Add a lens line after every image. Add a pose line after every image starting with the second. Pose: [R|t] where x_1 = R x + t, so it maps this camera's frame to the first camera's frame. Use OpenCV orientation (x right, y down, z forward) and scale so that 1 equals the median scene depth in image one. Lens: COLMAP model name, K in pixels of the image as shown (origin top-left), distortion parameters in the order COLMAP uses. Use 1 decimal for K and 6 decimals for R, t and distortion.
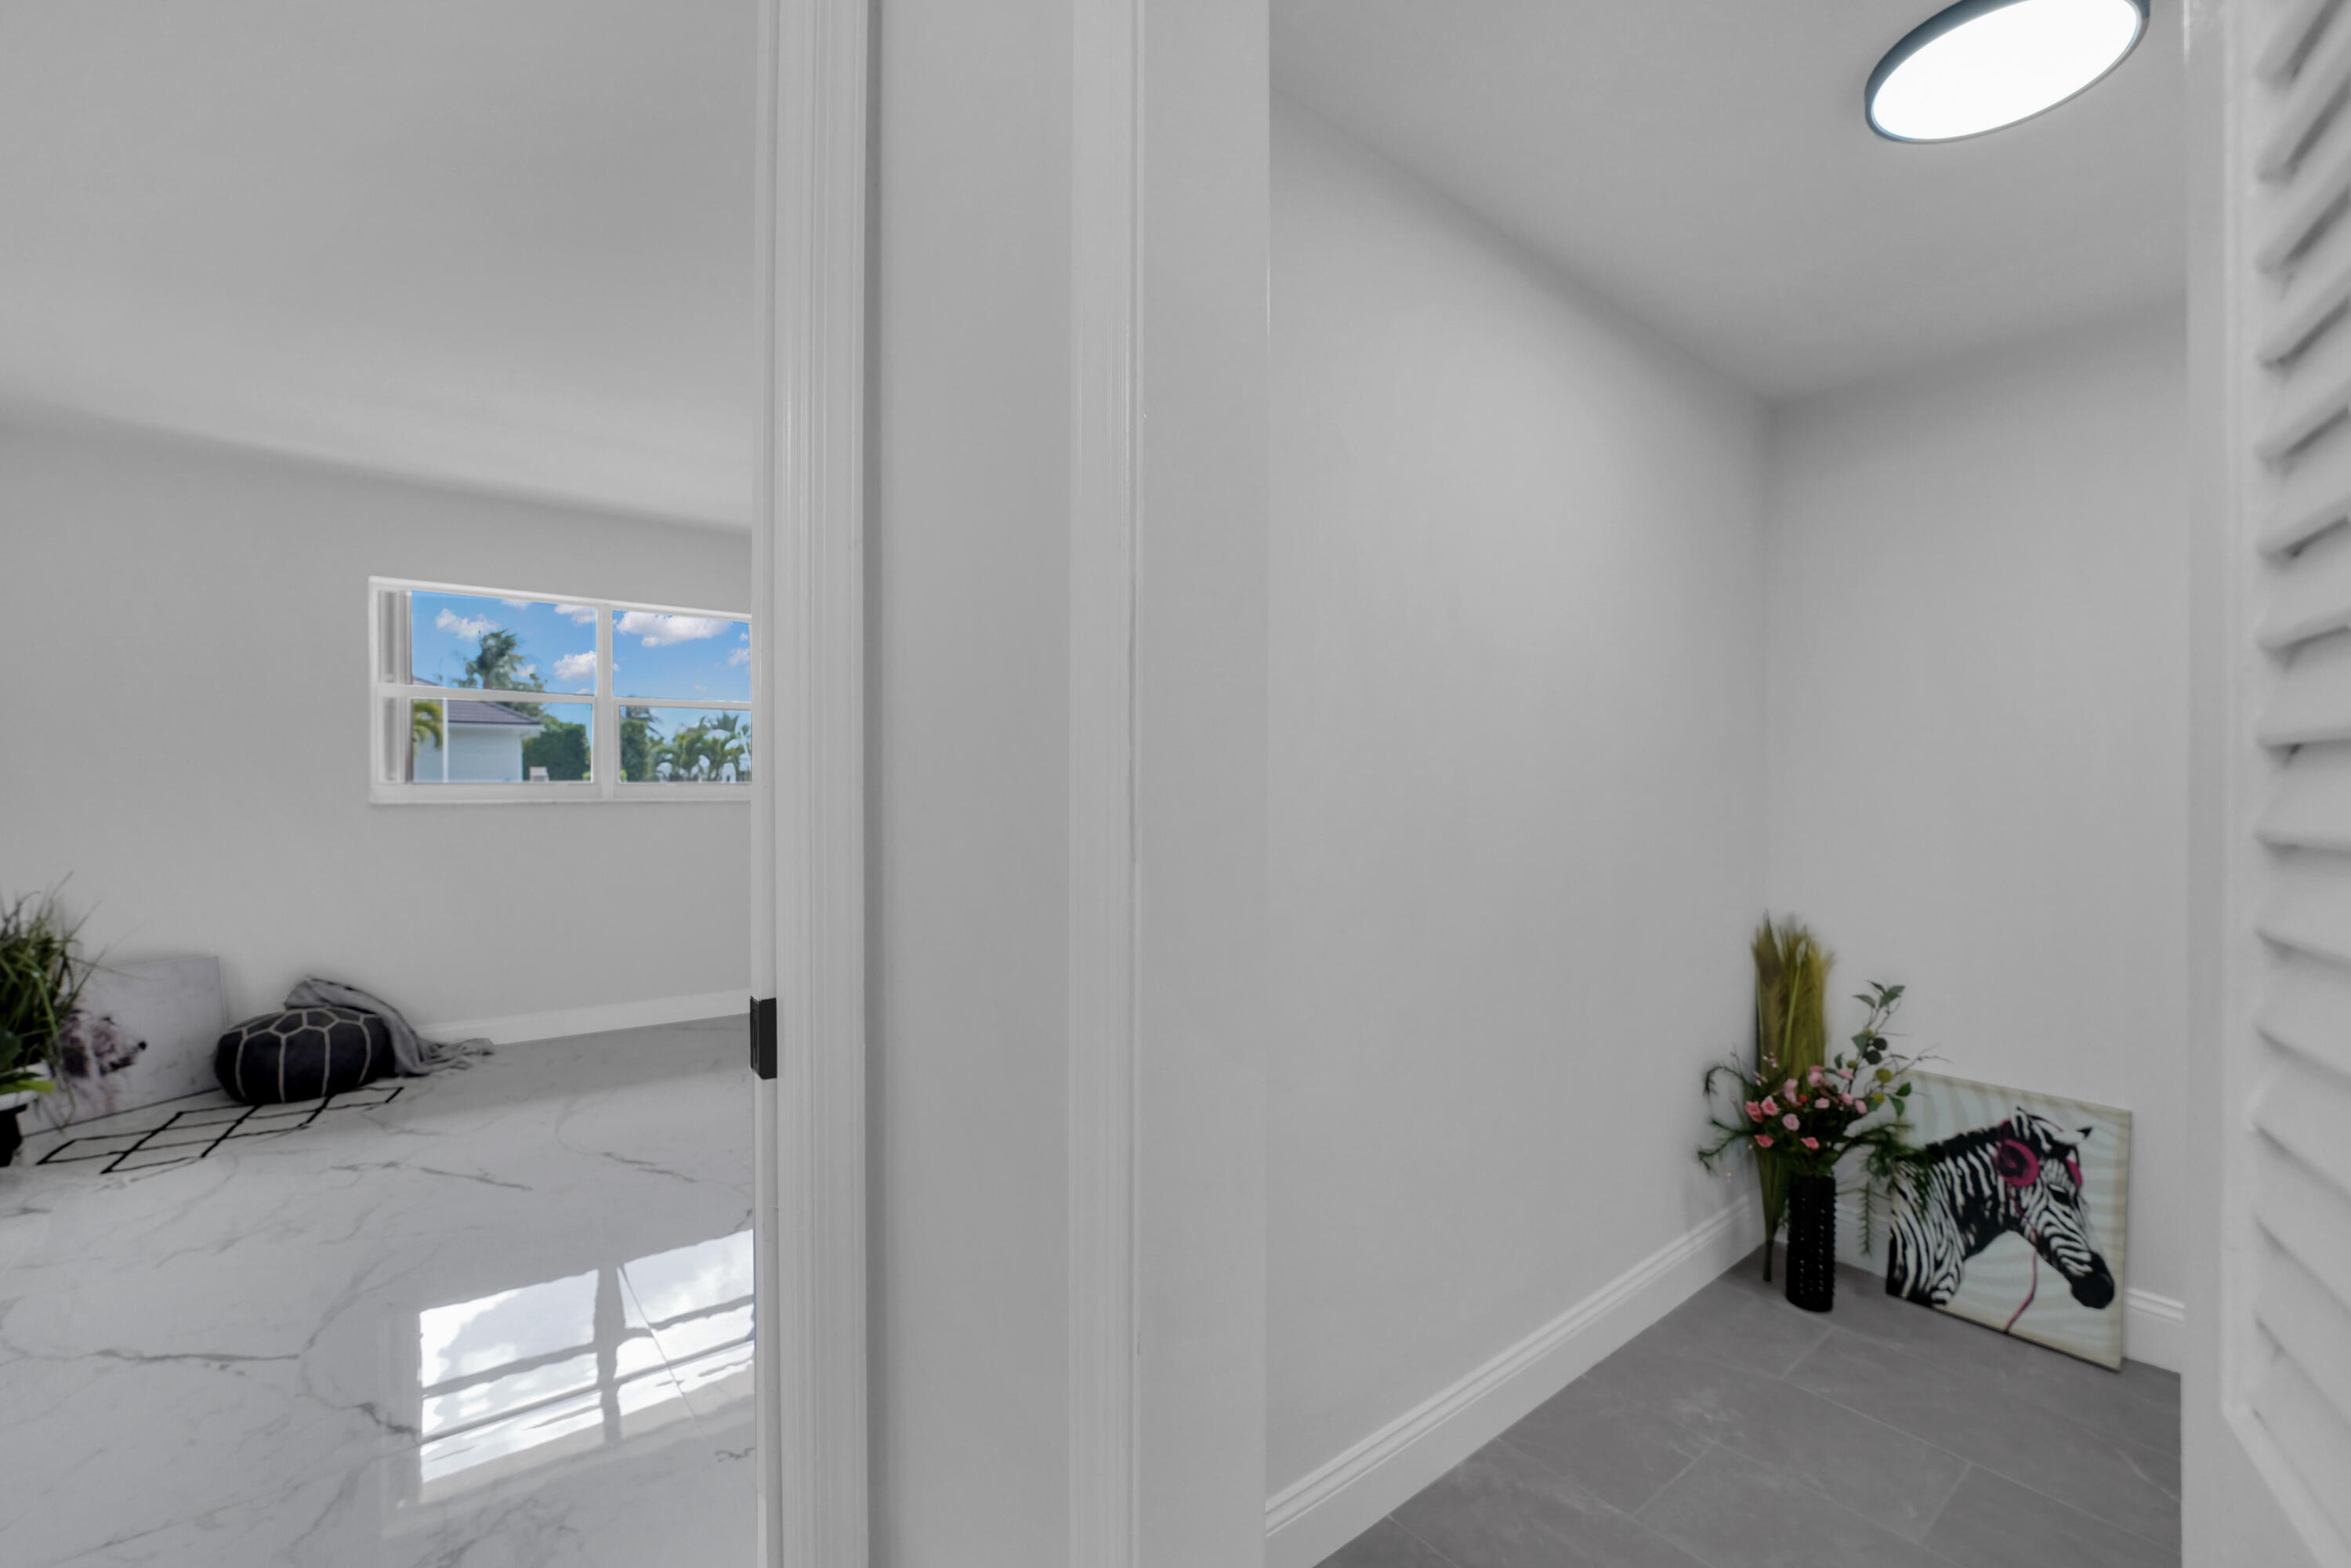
lens RADIAL K [[981.8, 0, 1175.5], [0, 981.8, 784.0], [0, 0, 1]] dist [-0.016327, 0.000190]
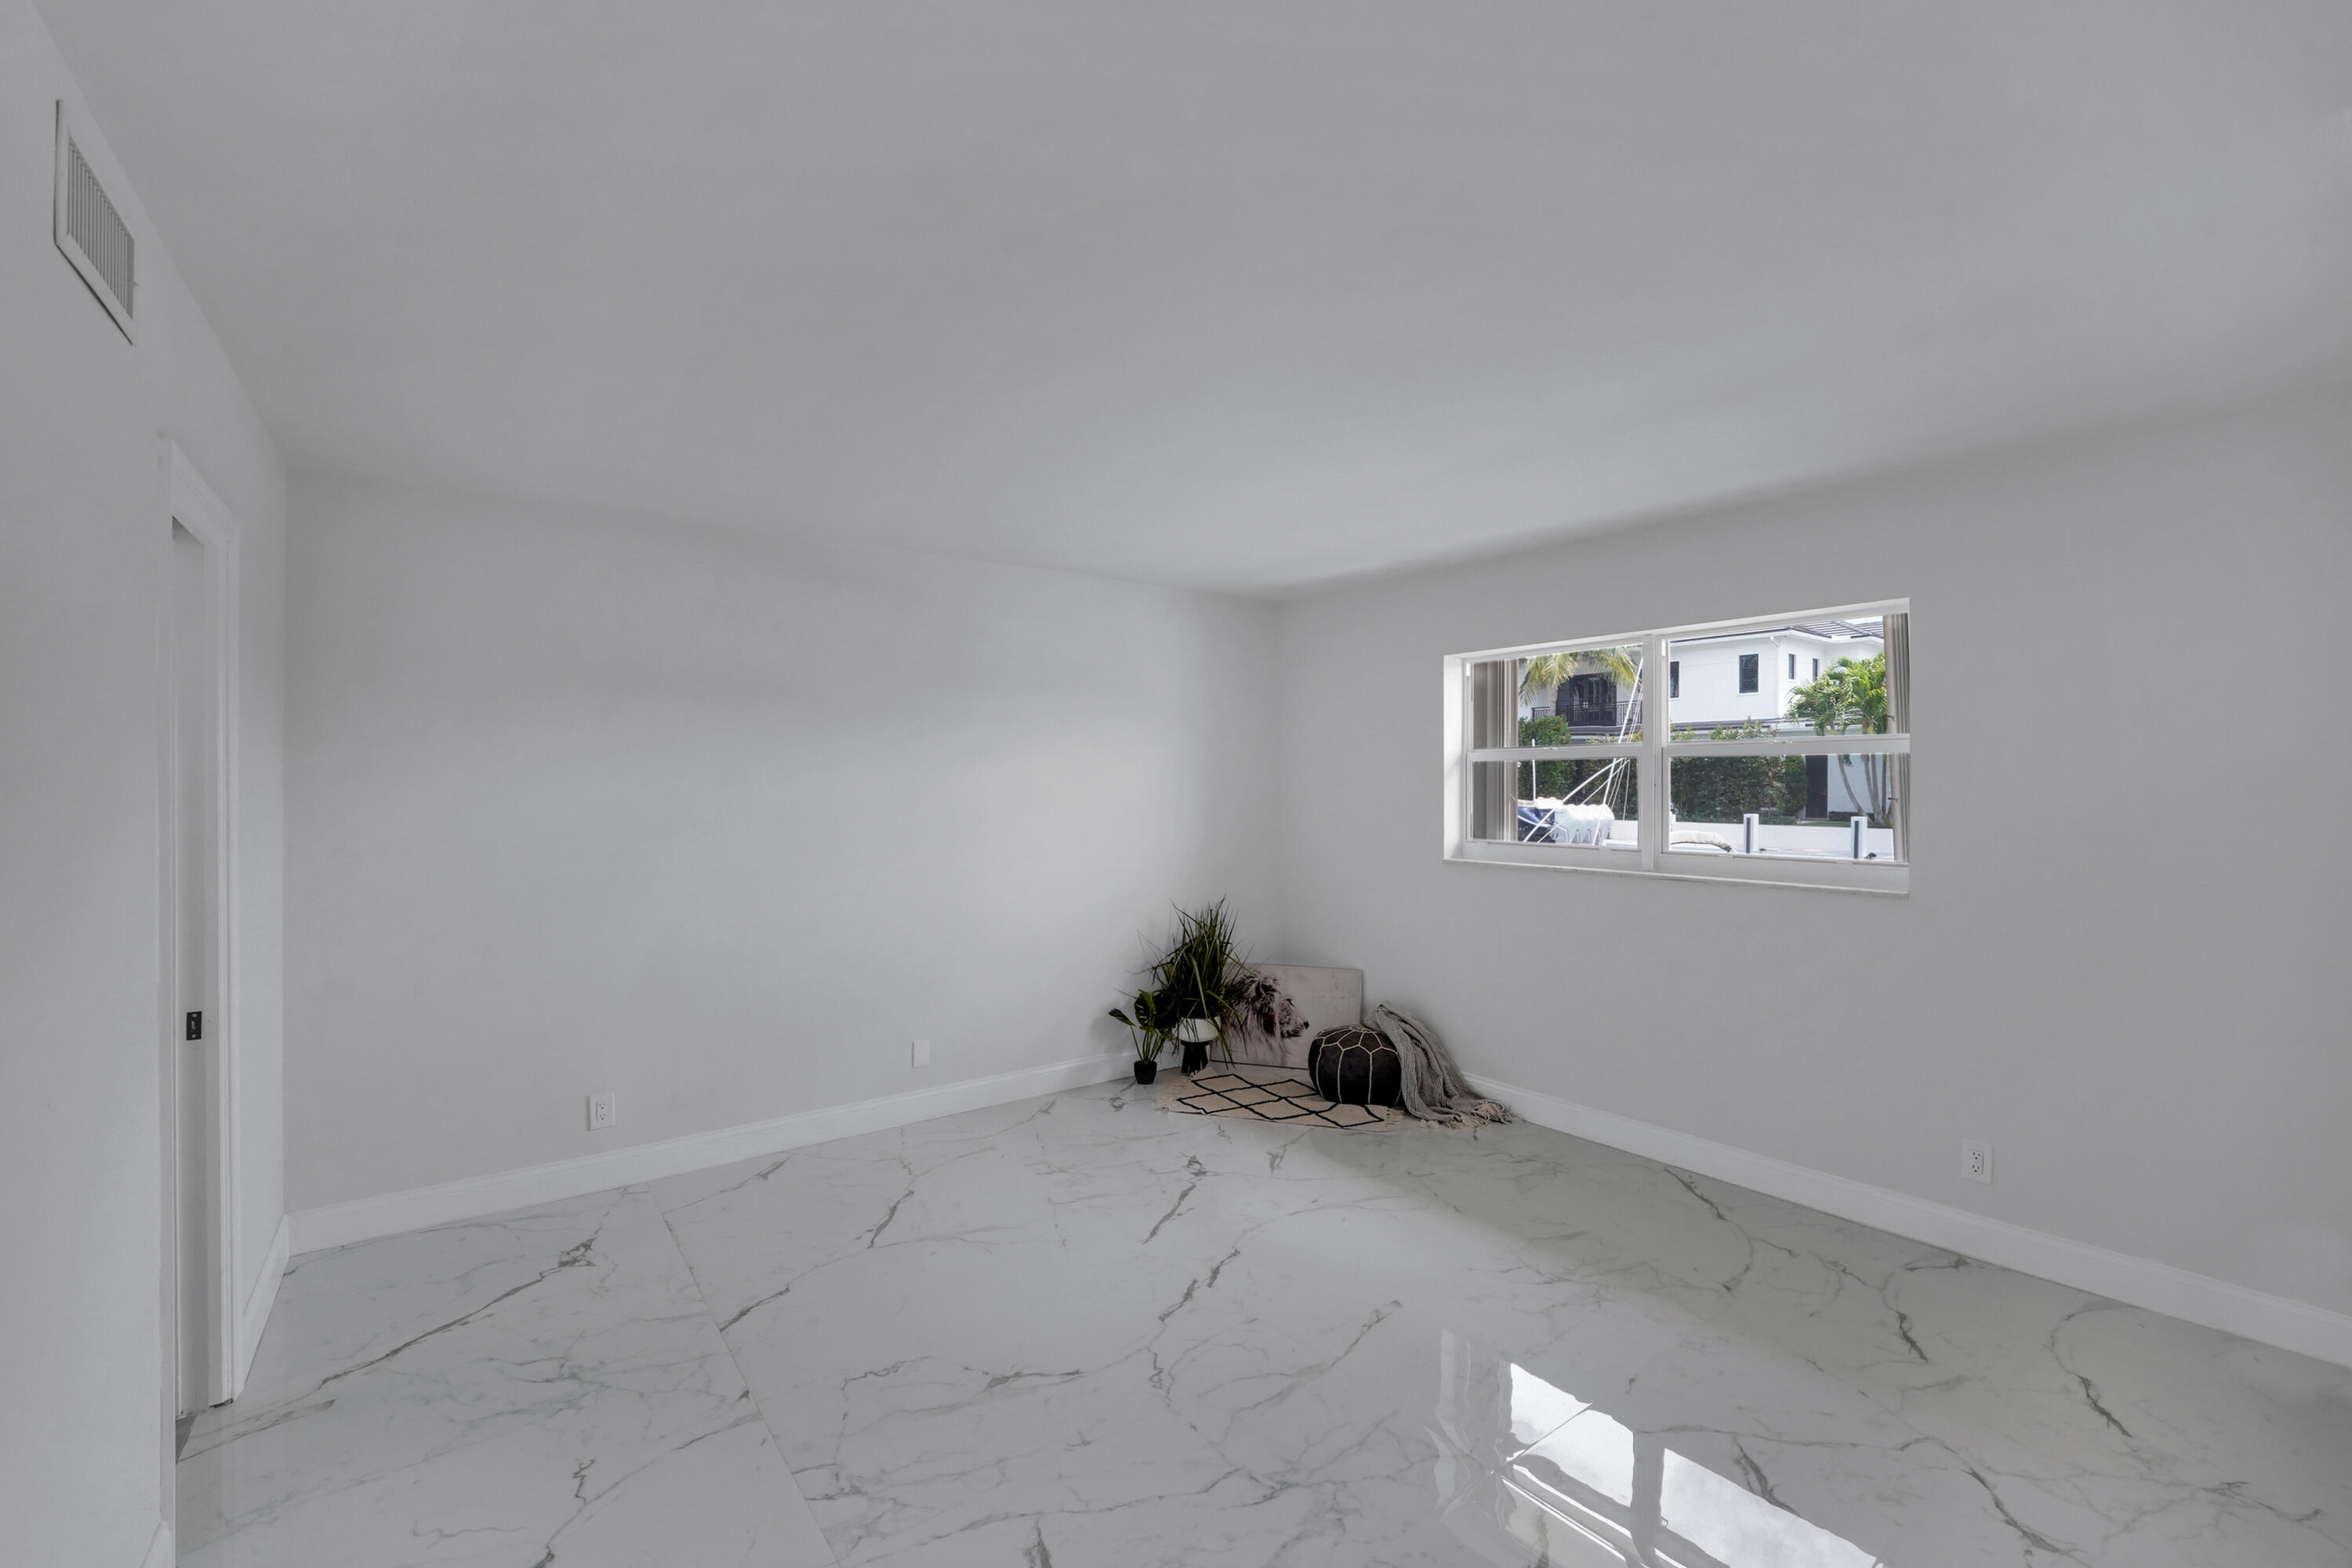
lens RADIAL K [[982.2, 0, 1176.0], [0, 982.2, 784.0], [0, 0, 1]] dist [-0.016327, 0.000190]
pose [[-0.053865, 0.008064, -0.998516, 0.221638], [-0.001187, 0.999966, 0.008139, -0.055642], [0.998547, 0.001623, -0.053854, 0.560452]]
